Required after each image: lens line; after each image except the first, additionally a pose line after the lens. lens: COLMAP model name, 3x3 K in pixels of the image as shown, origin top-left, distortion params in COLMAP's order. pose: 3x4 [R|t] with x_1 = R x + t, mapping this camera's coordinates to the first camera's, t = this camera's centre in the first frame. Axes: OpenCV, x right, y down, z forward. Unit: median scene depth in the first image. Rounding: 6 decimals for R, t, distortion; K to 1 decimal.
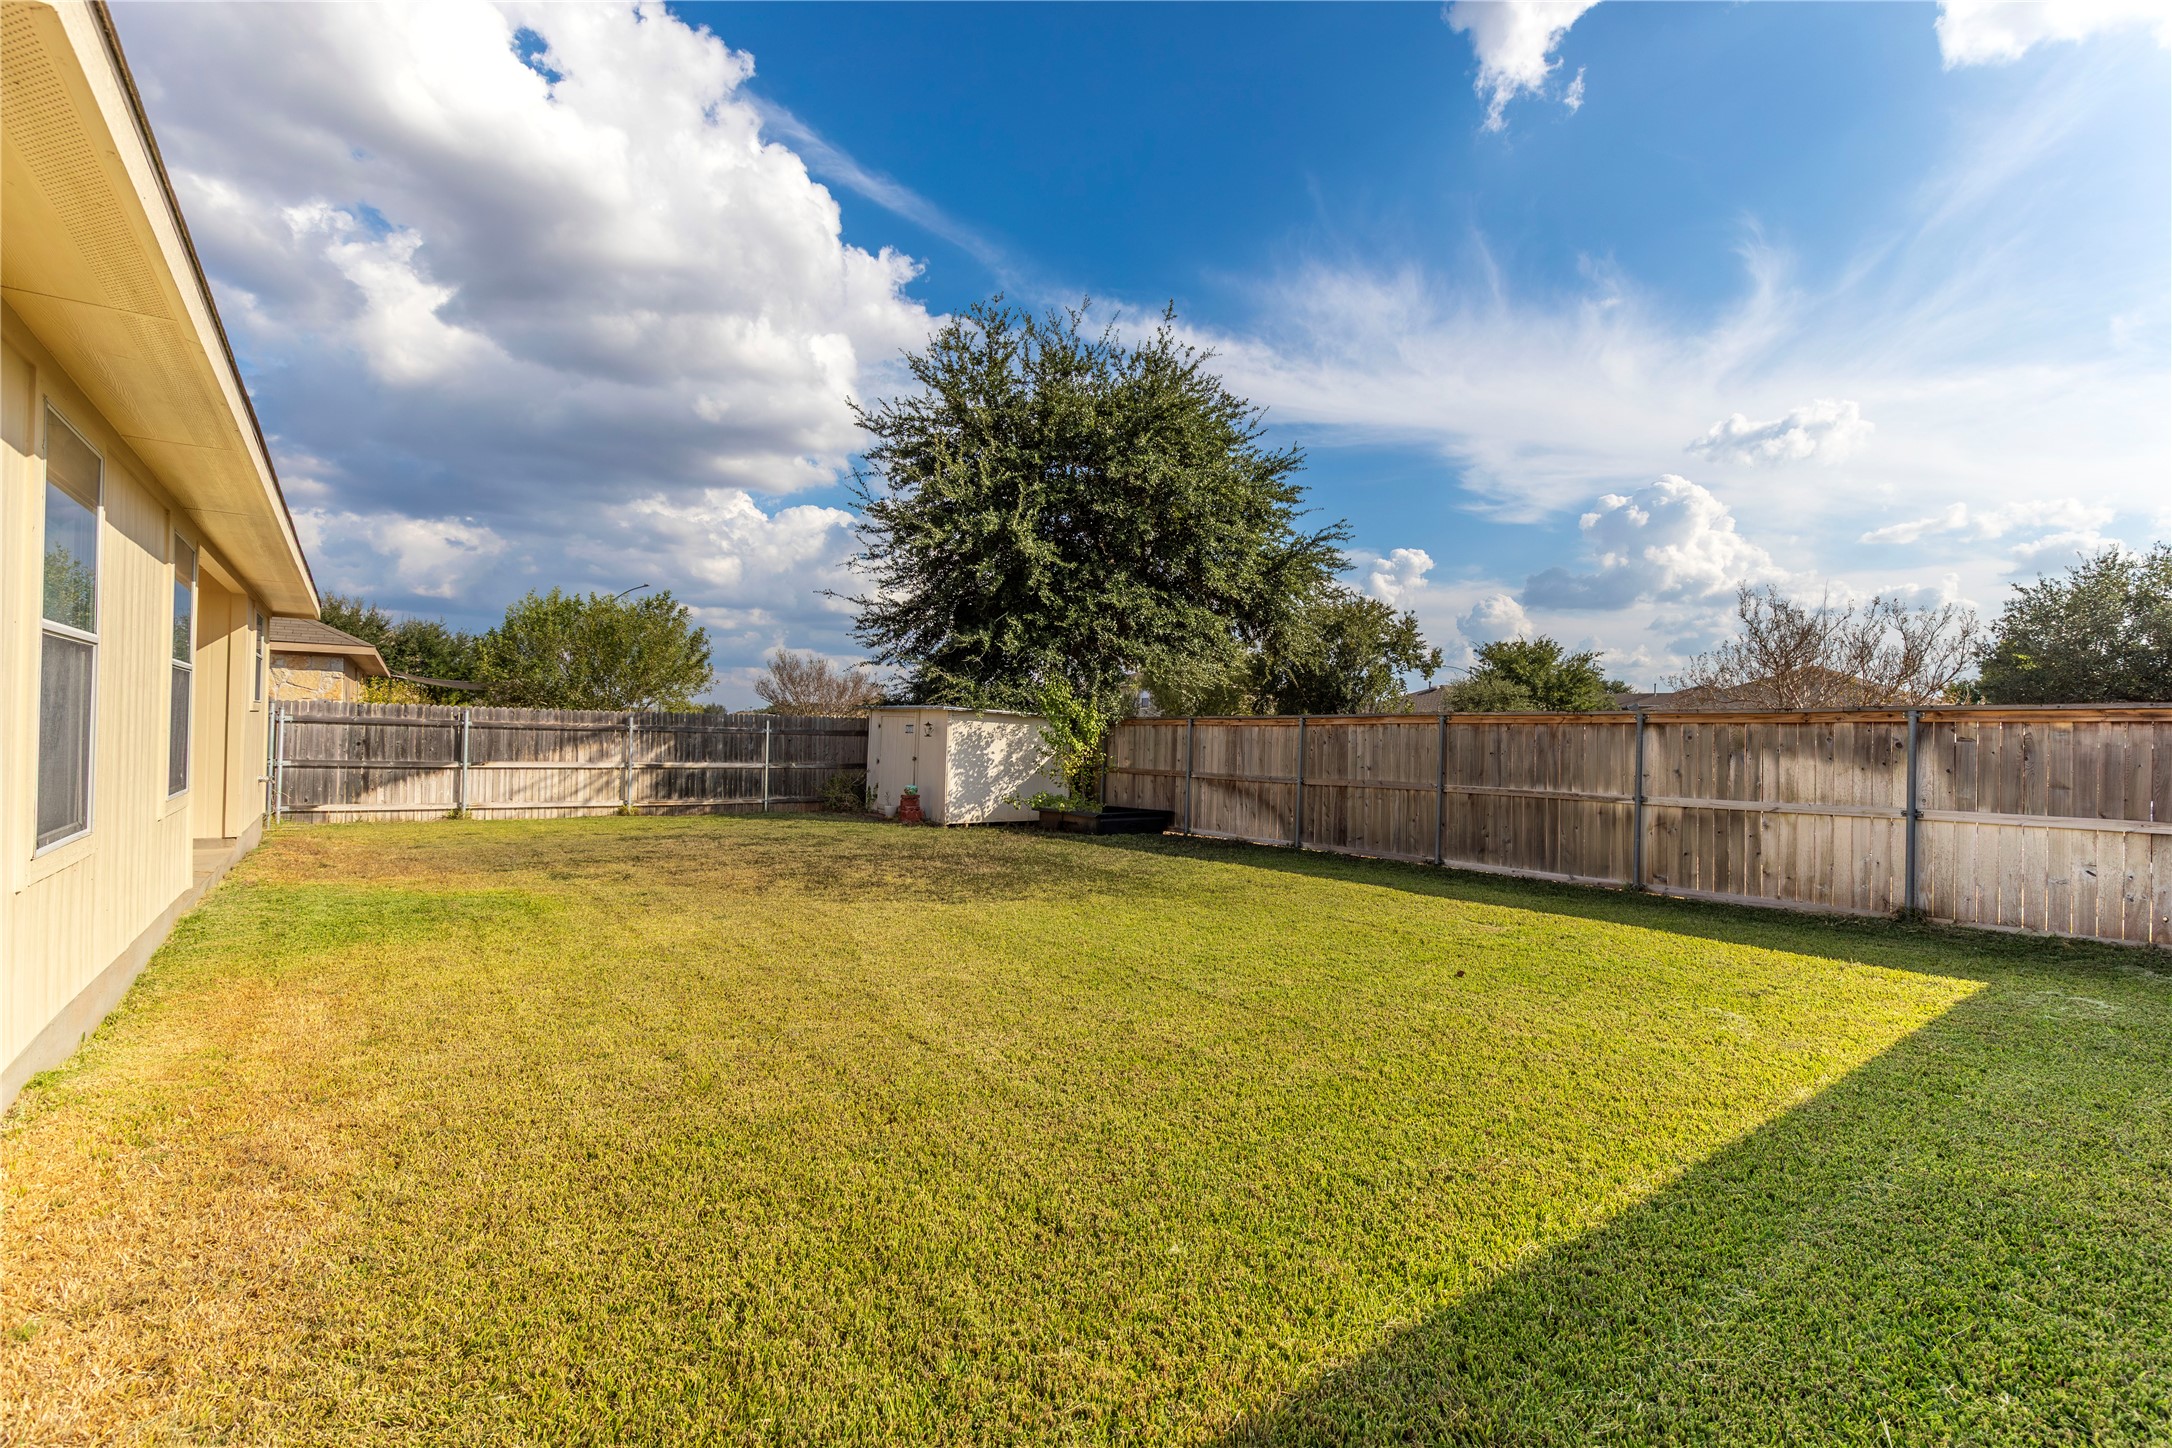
lens RADIAL K [[975.9, 0, 1086.4], [0, 975.9, 725.4], [0, 0, 1]] dist [0.003008, 0.000385]
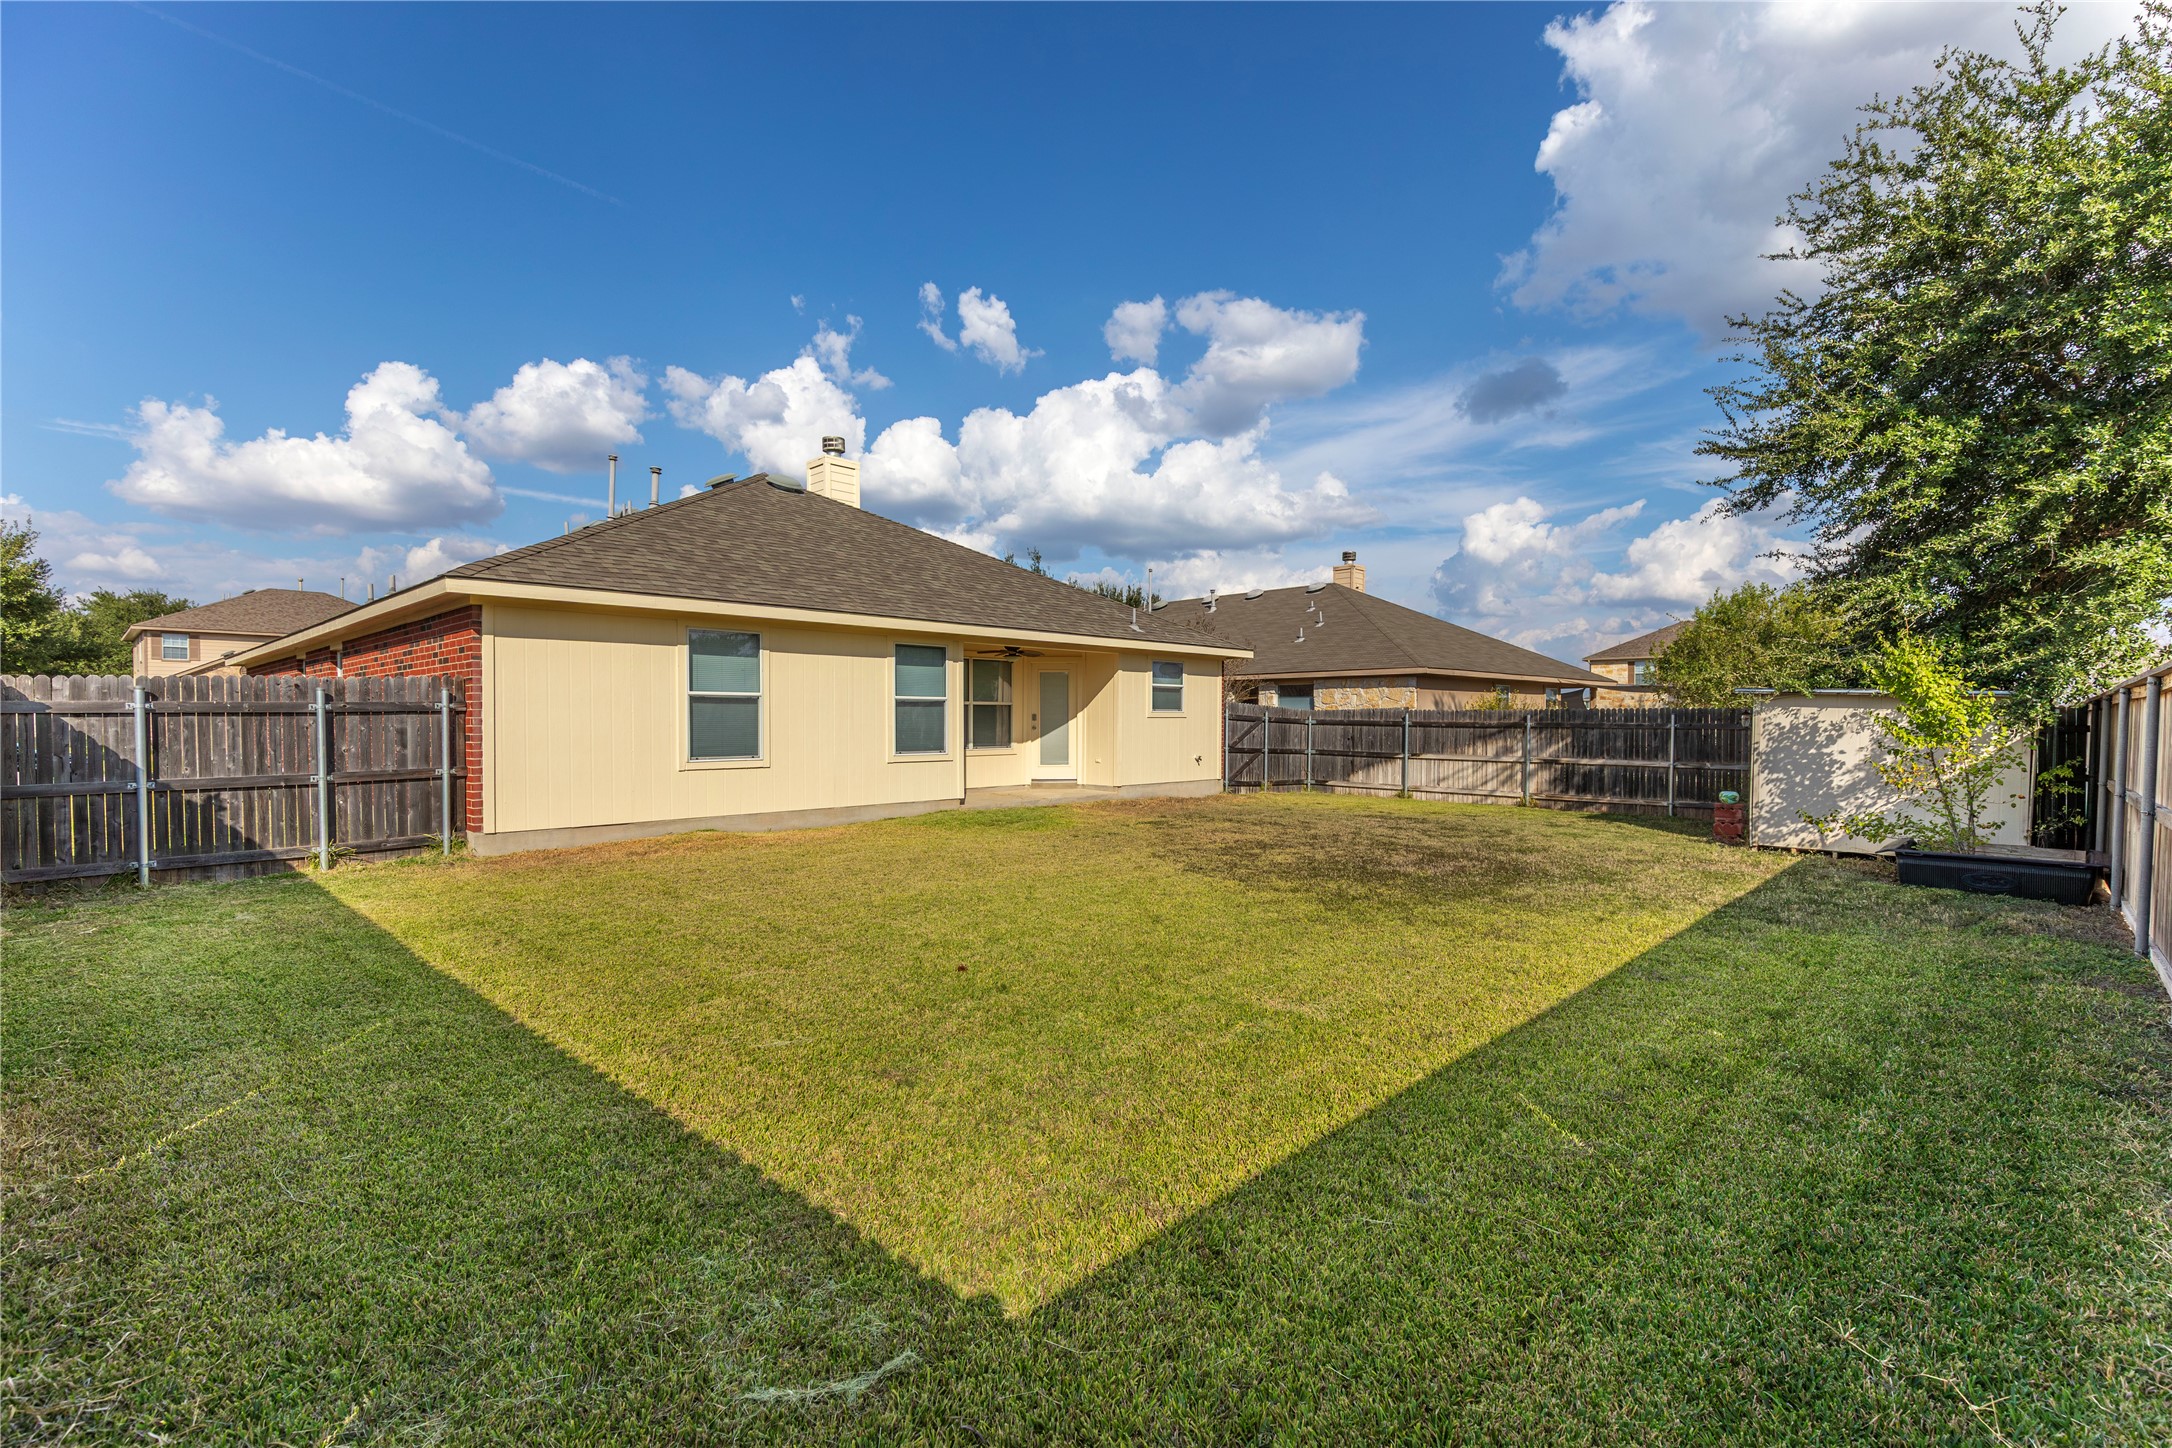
lens RADIAL K [[975.9, 0, 1087.3], [0, 975.9, 735.6], [0, 0, 1]] dist [0.003008, 0.000385]
pose [[0.138596, -0.005240, -0.990335, 0.514397], [0.011148, 0.999931, -0.003730, 0.012864], [0.990286, -0.010524, 0.138644, 0.373160]]
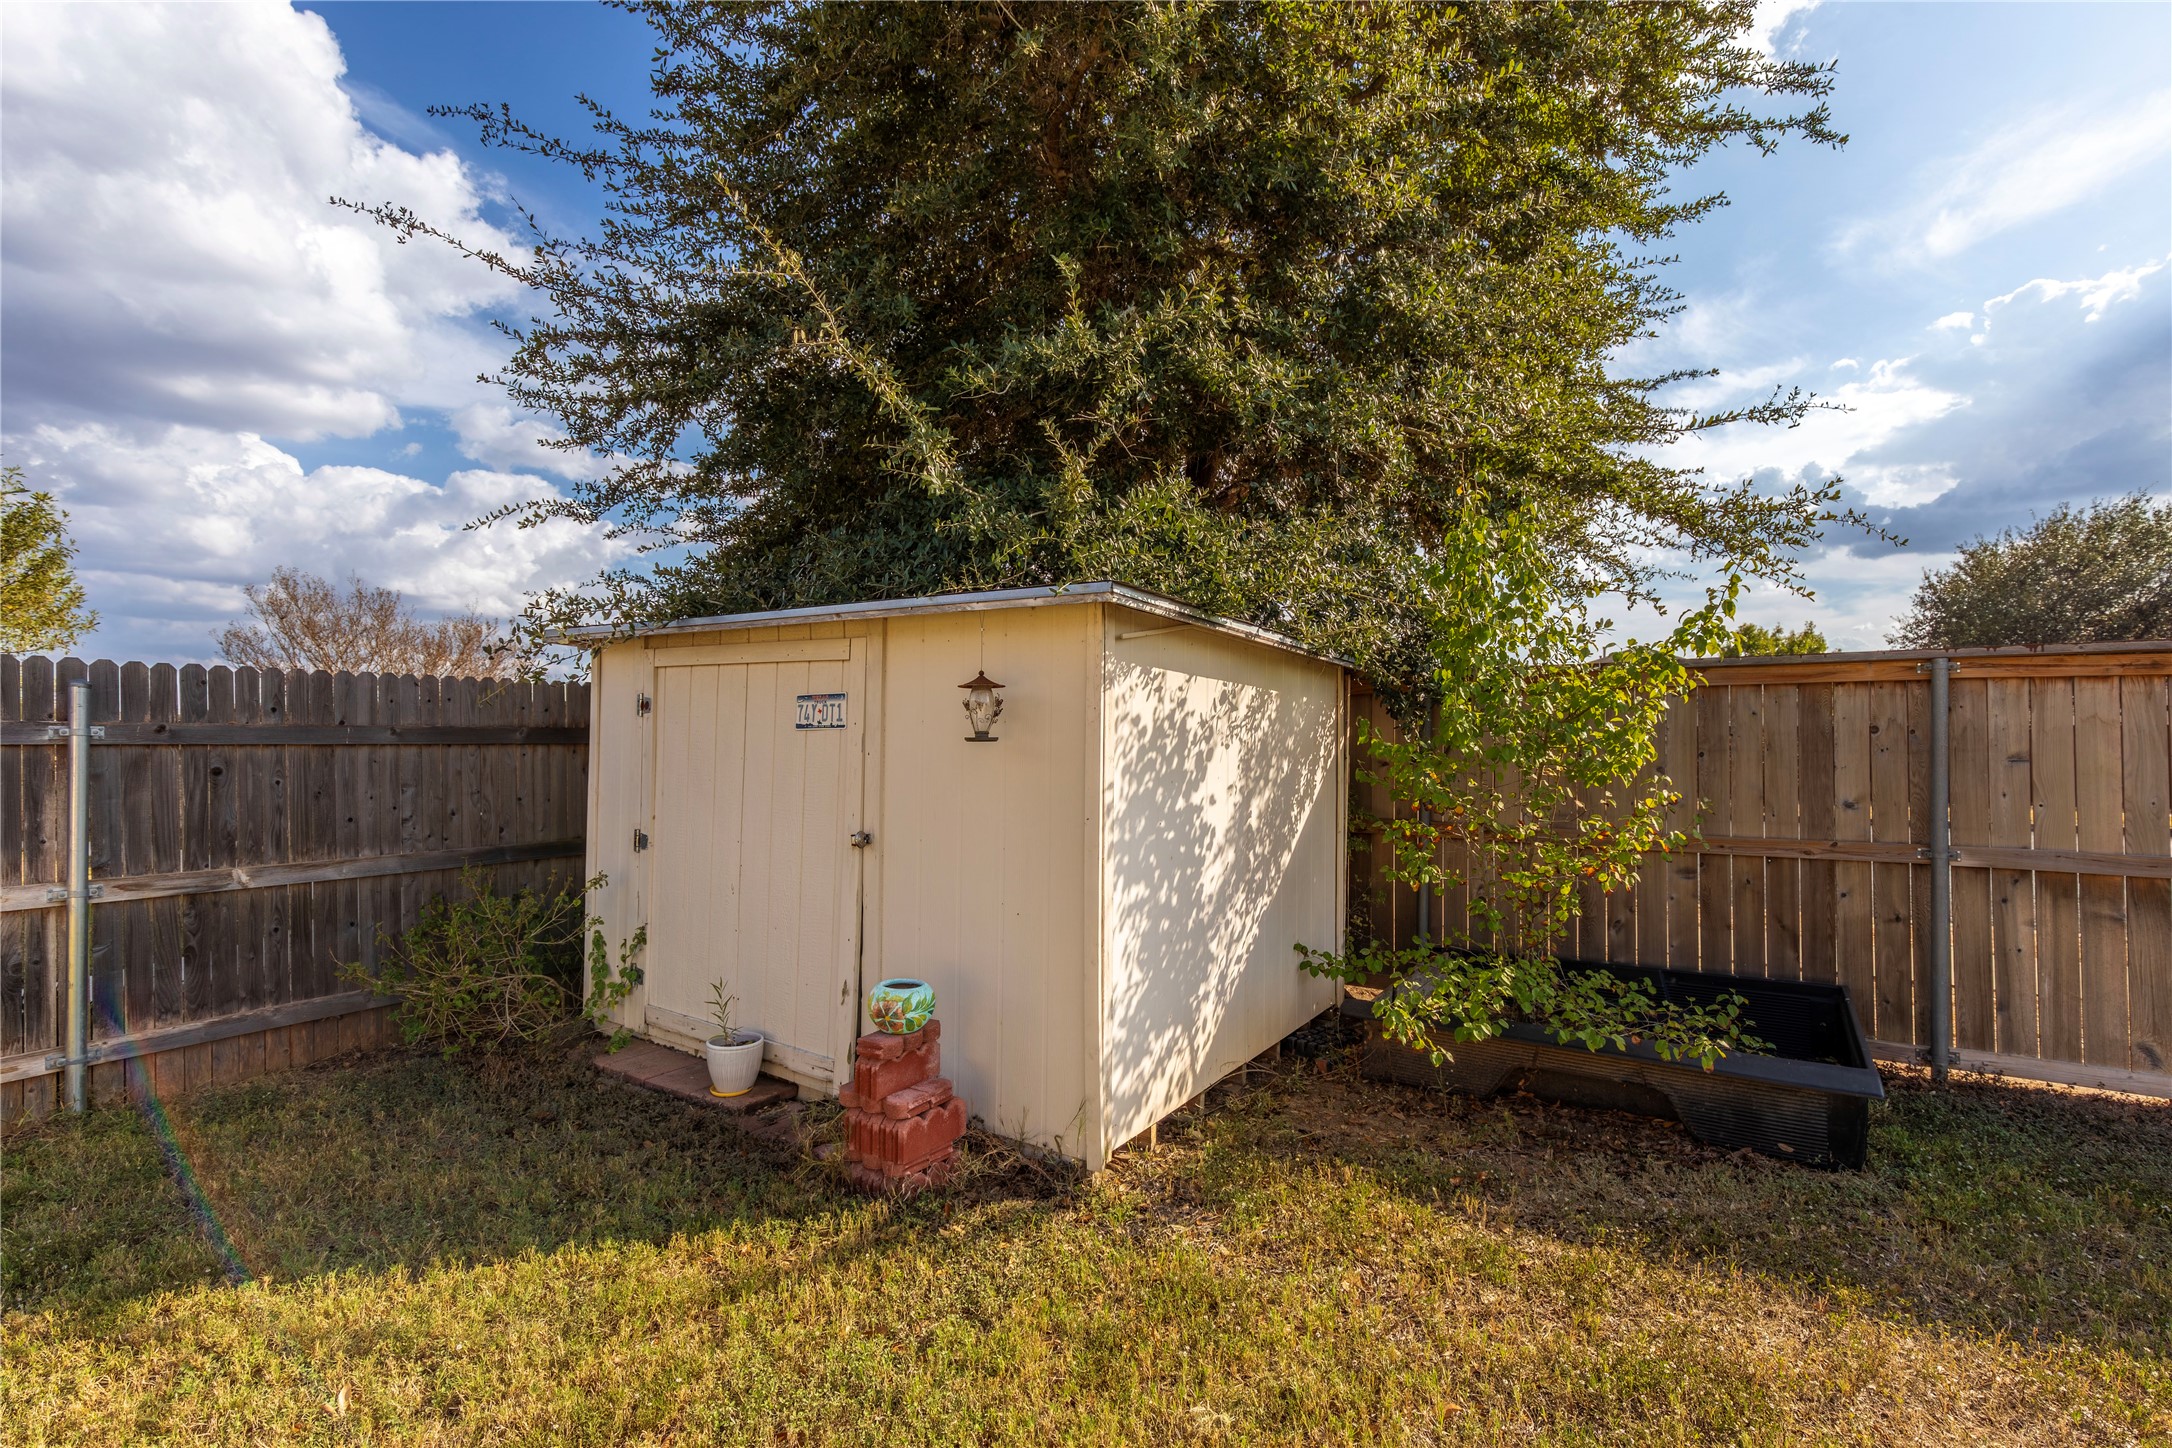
lens RADIAL K [[975.9, 0, 1091.5], [0, 975.9, 722.4], [0, 0, 1]] dist [0.003008, 0.000385]
pose [[0.935900, -0.015019, 0.351946, -0.210215], [0.016487, 0.999863, -0.001173, 0.008126], [-0.351881, 0.006900, 0.936019, 0.776874]]
